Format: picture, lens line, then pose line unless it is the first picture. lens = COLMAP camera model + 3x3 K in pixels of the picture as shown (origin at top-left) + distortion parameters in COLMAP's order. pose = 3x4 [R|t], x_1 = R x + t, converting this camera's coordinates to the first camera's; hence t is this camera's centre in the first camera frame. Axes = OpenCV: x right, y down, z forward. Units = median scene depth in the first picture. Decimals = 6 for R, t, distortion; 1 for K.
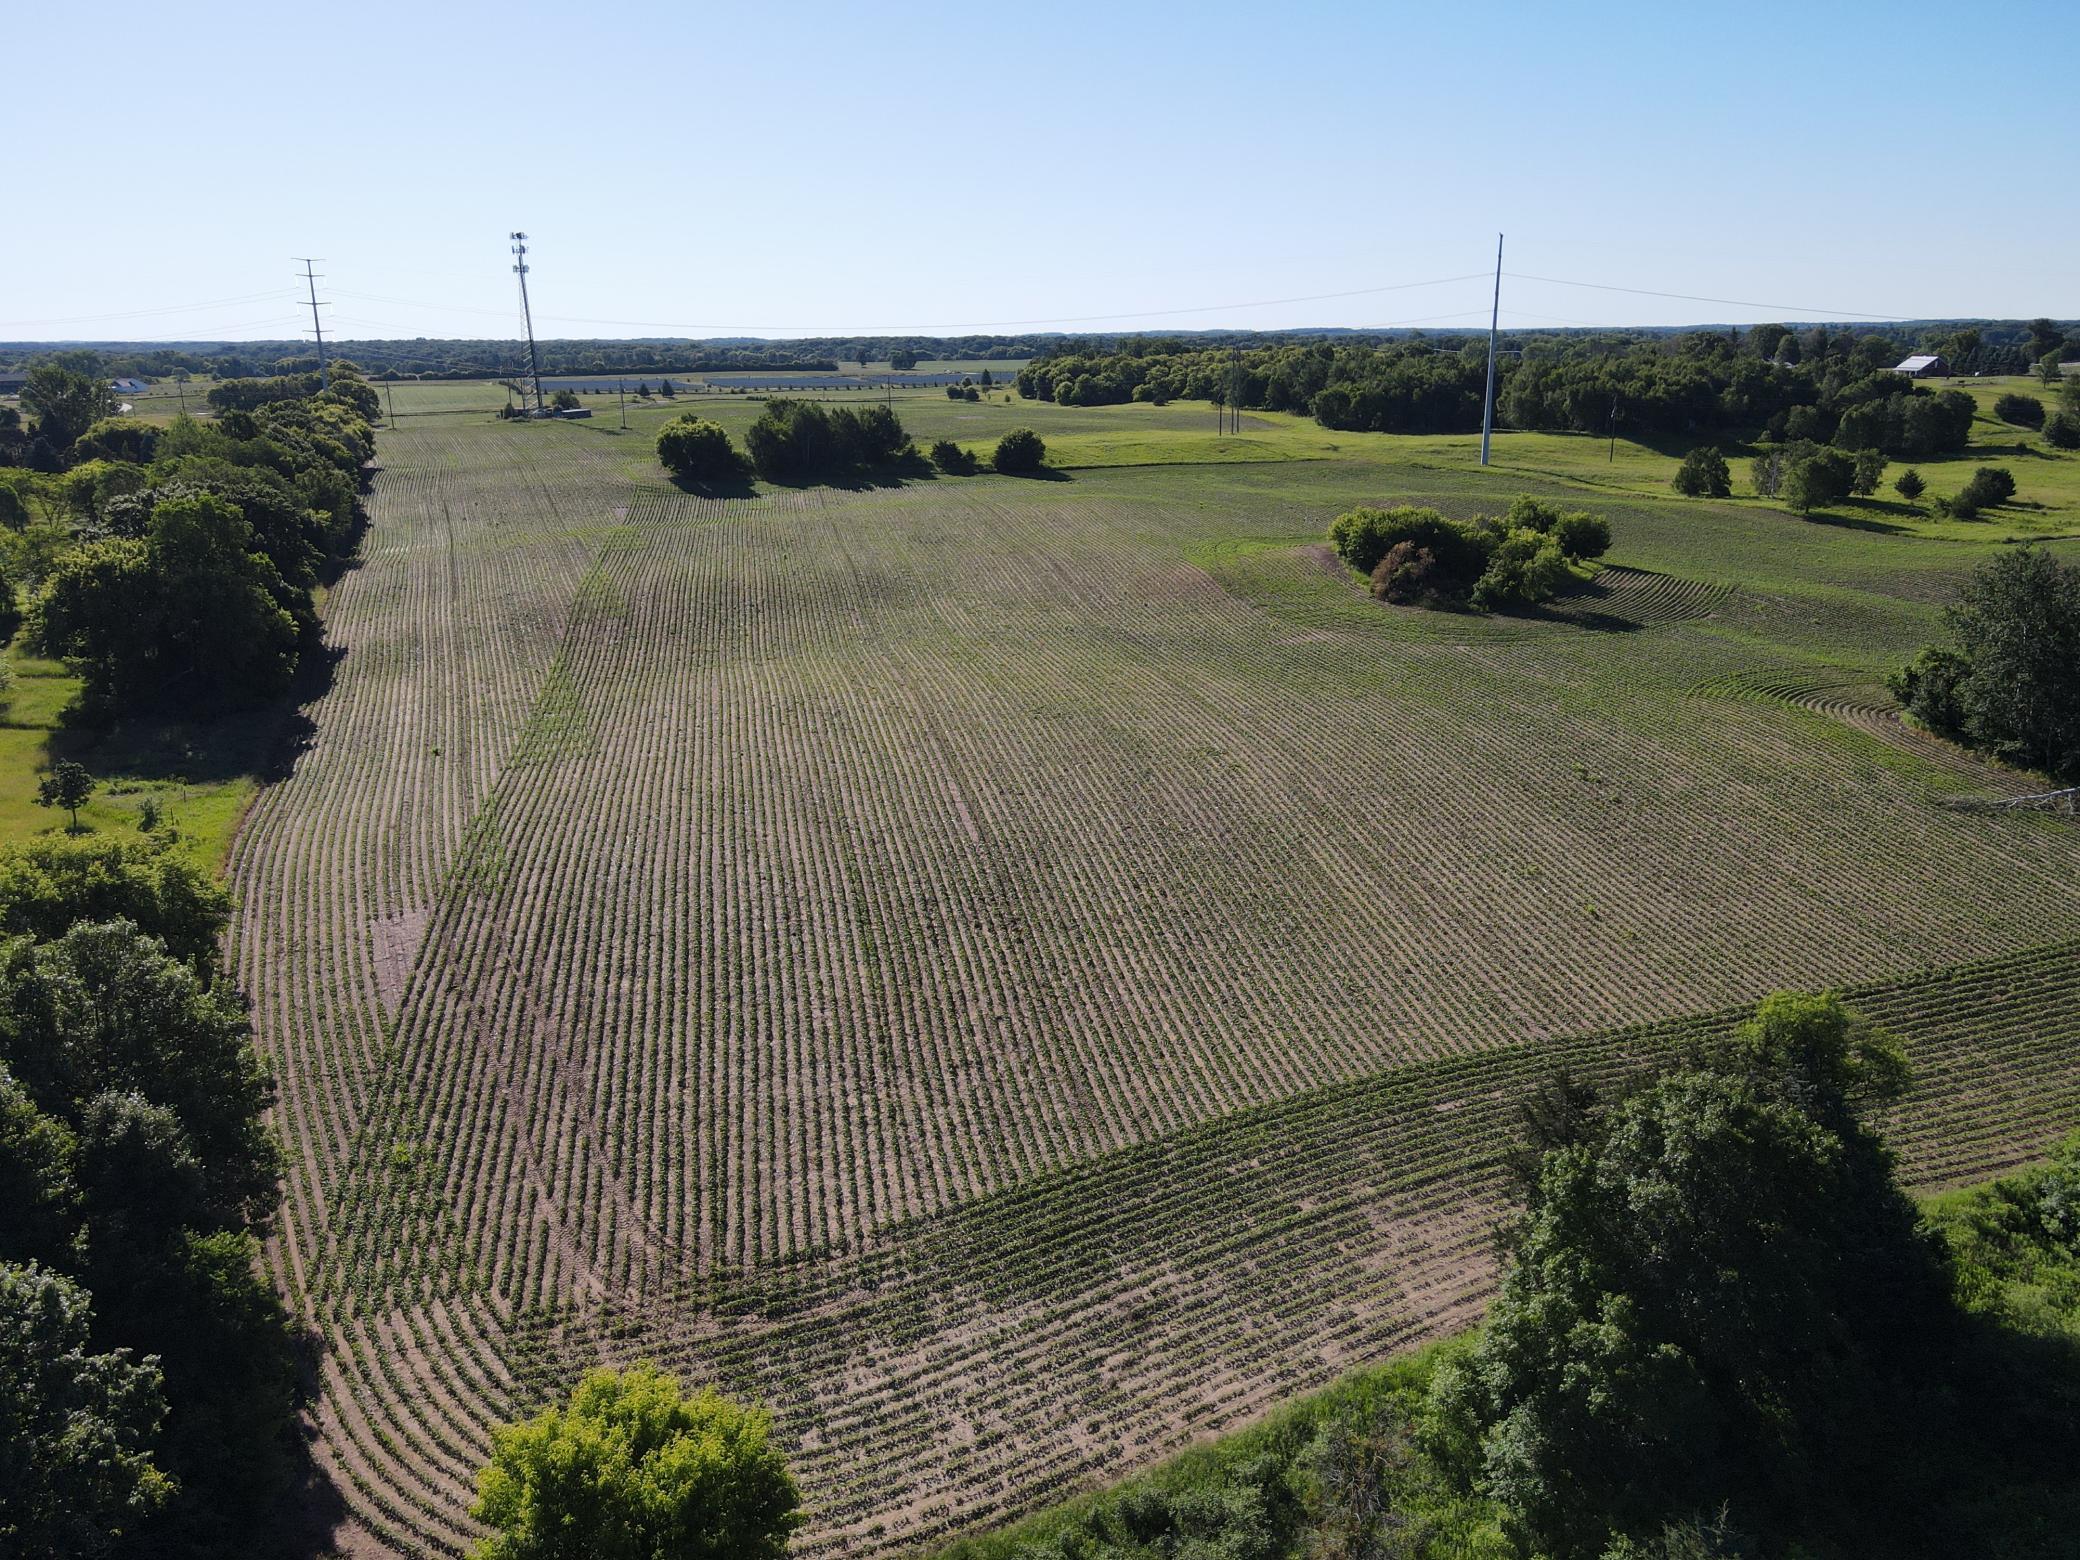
lens RADIAL K [[1530.5, 0, 1040.0], [0, 1530.5, 780.0], [0, 0, 1]] dist [0.002826, 0.020049]
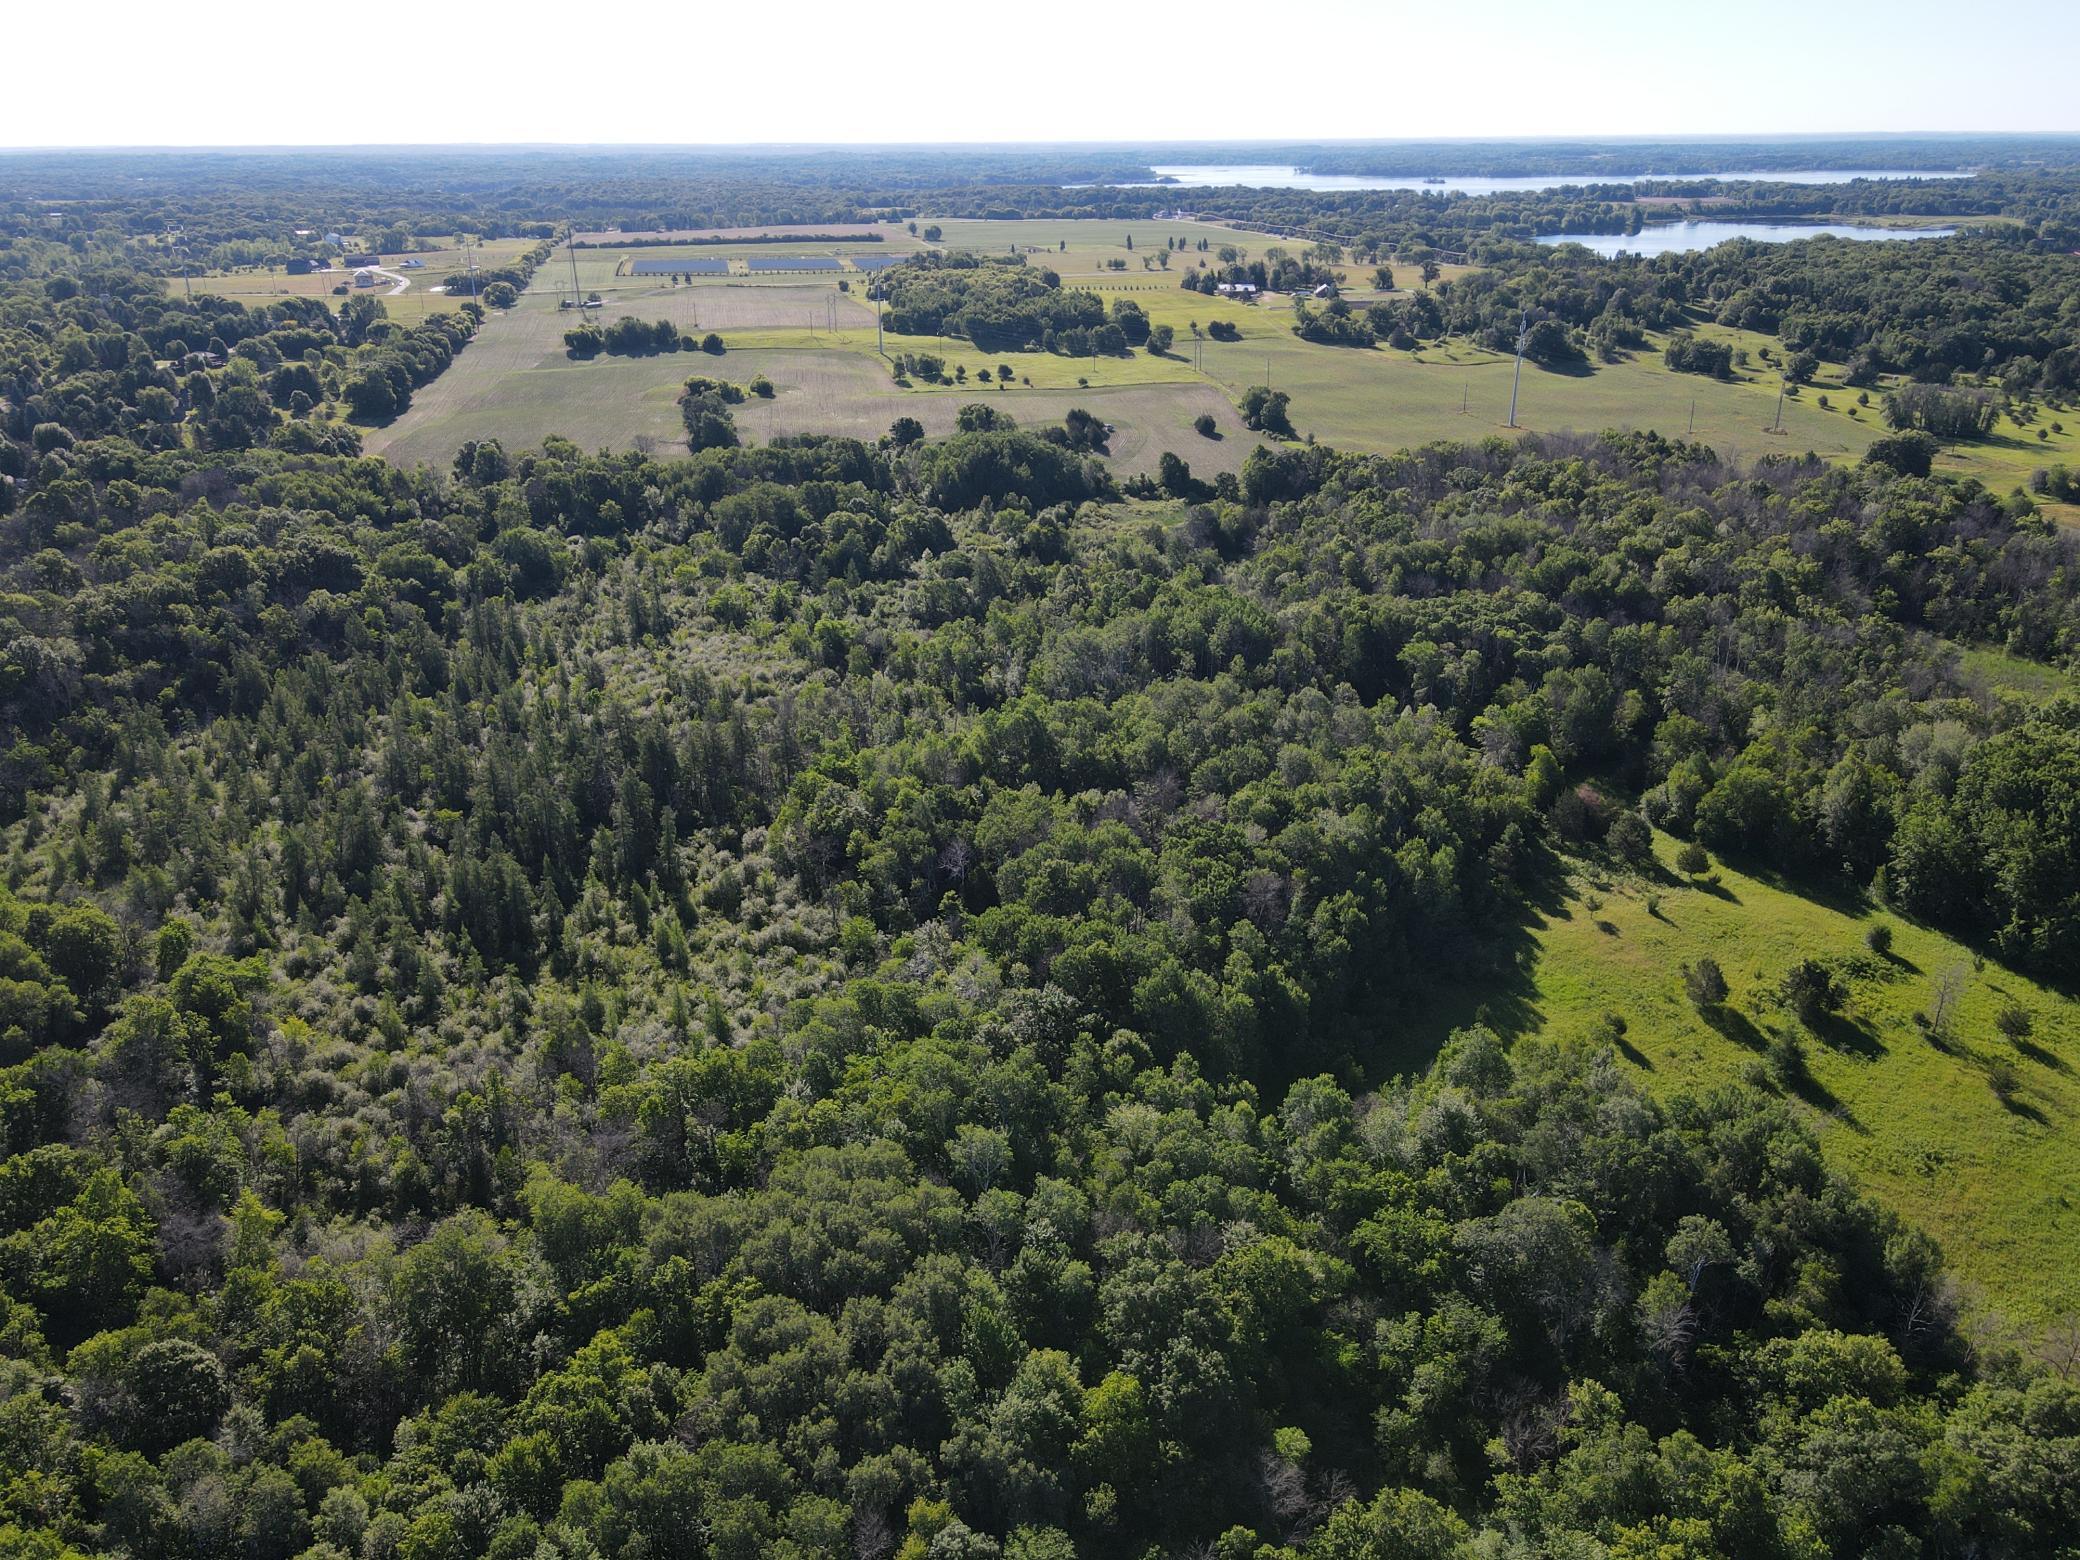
lens RADIAL K [[1523.9, 0, 1040.0], [0, 1523.9, 780.0], [0, 0, 1]] dist [0.000962, 0.013723]
pose [[0.982786, 0.076211, -0.168298, 1.056755], [-0.055966, 0.990960, 0.121924, 0.171775], [0.176069, -0.110406, 0.978167, -1.513587]]
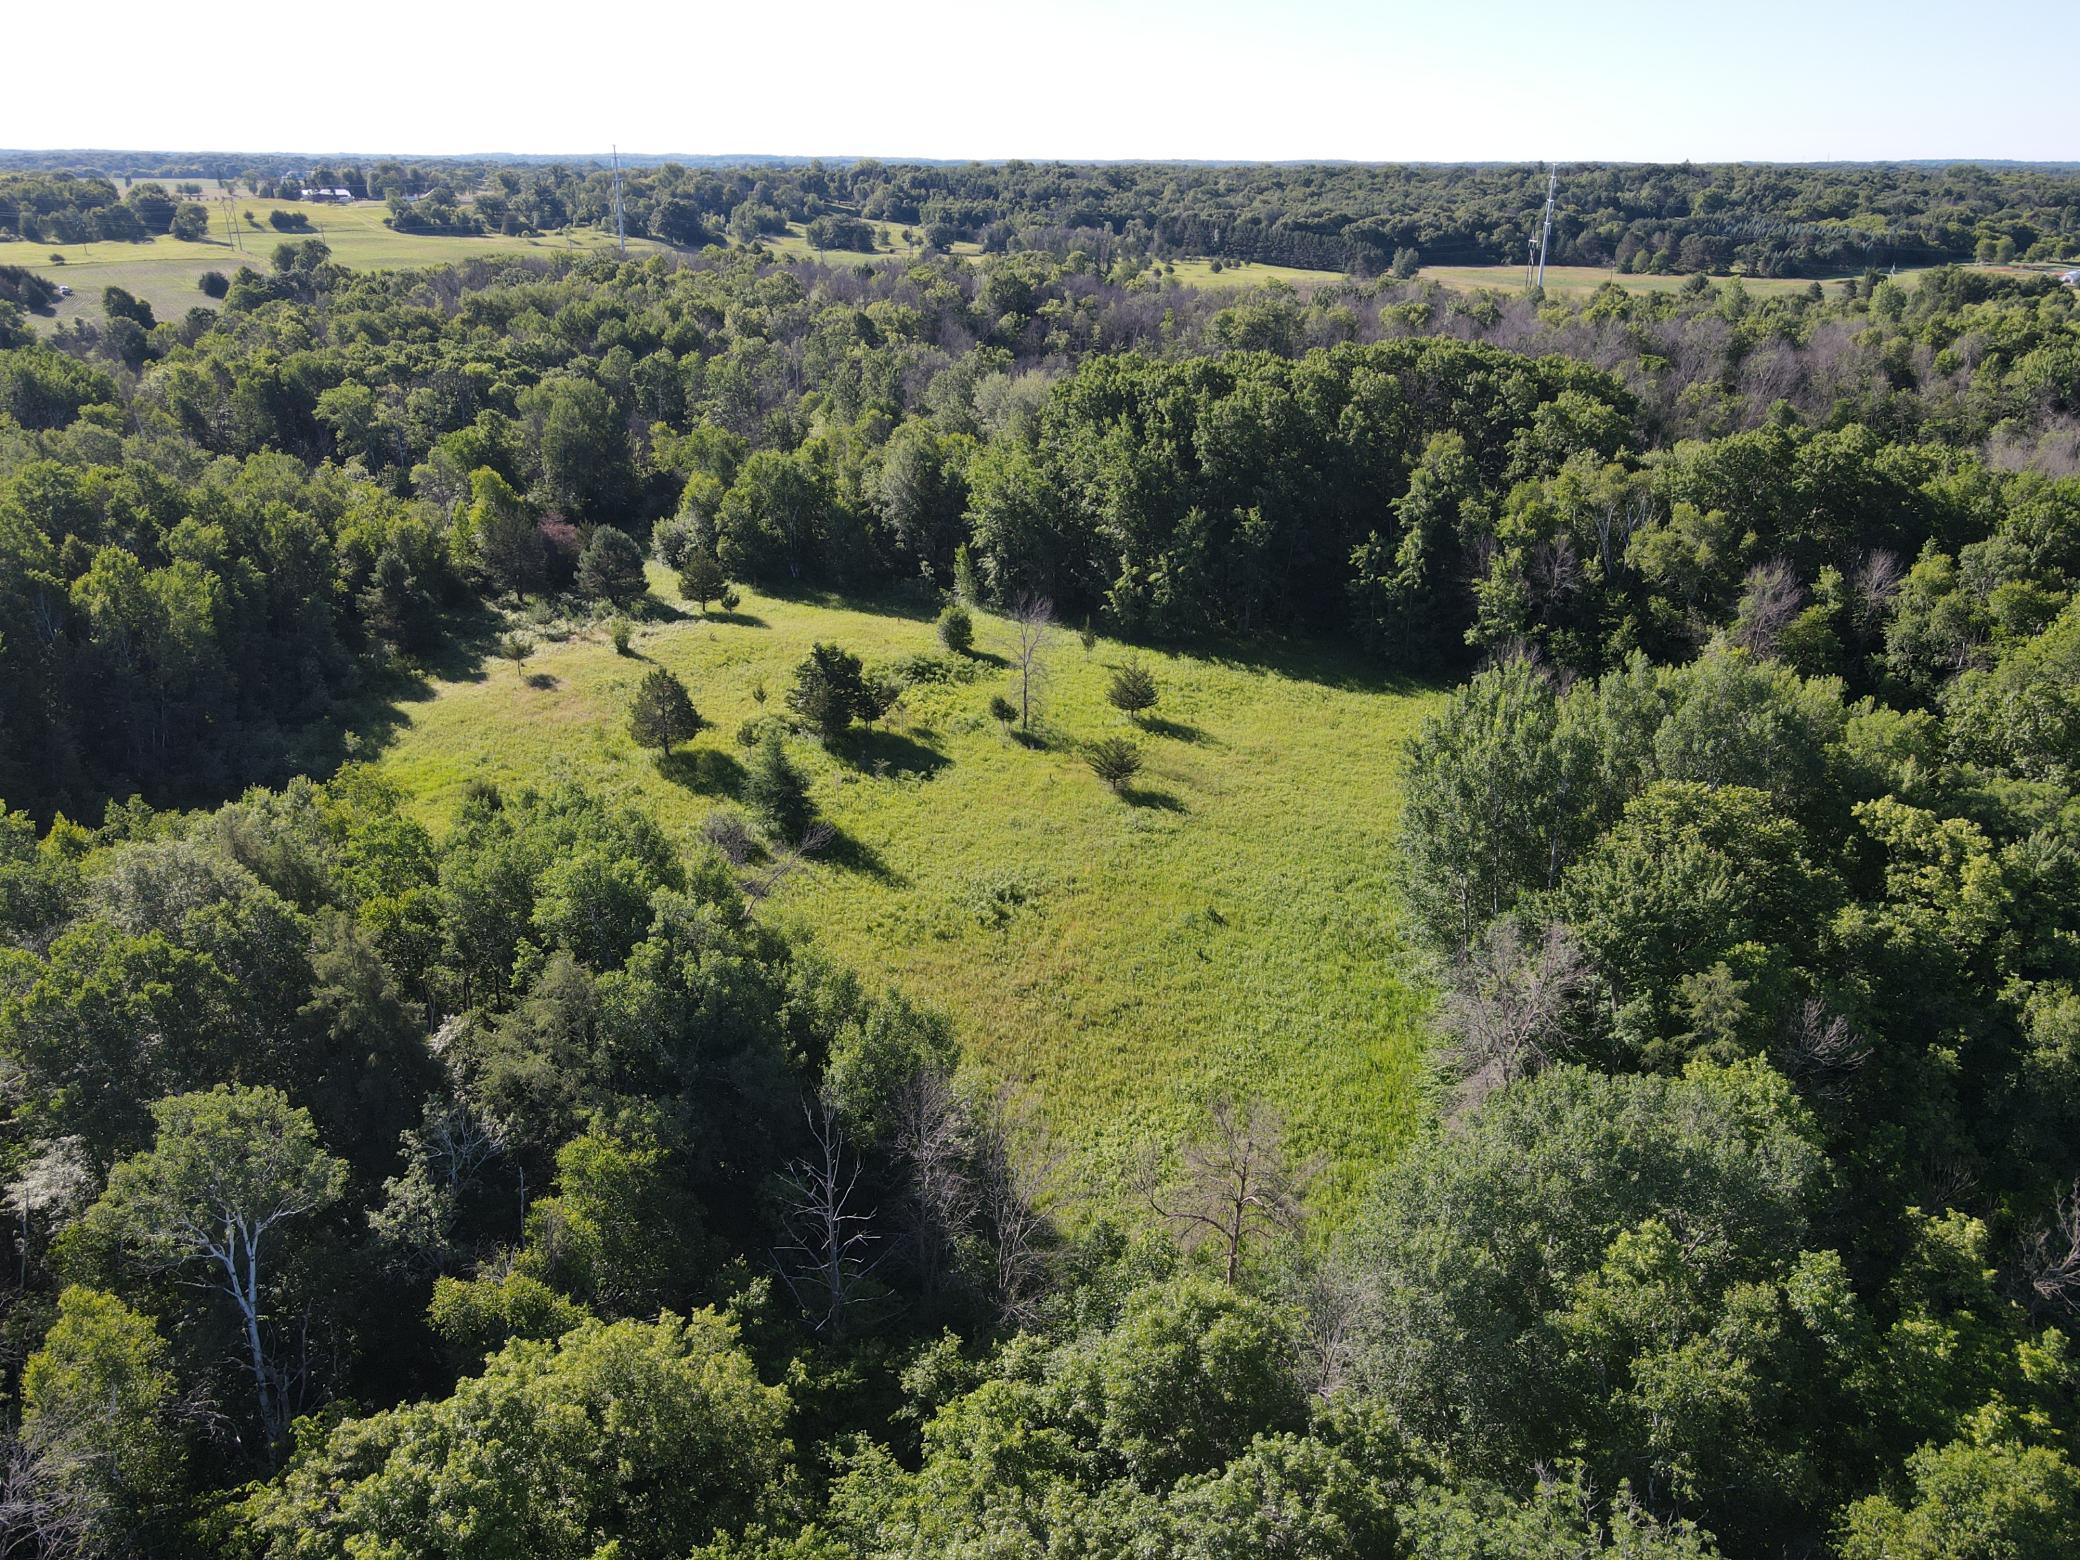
lens RADIAL K [[1523.9, 0, 1040.0], [0, 1523.9, 780.0], [0, 0, 1]] dist [0.000962, 0.013723]
pose [[0.958780, -0.087805, 0.270242, 1.232883], [0.059550, 0.992029, 0.111046, 0.312125], [-0.277838, -0.090376, 0.956367, -1.189552]]
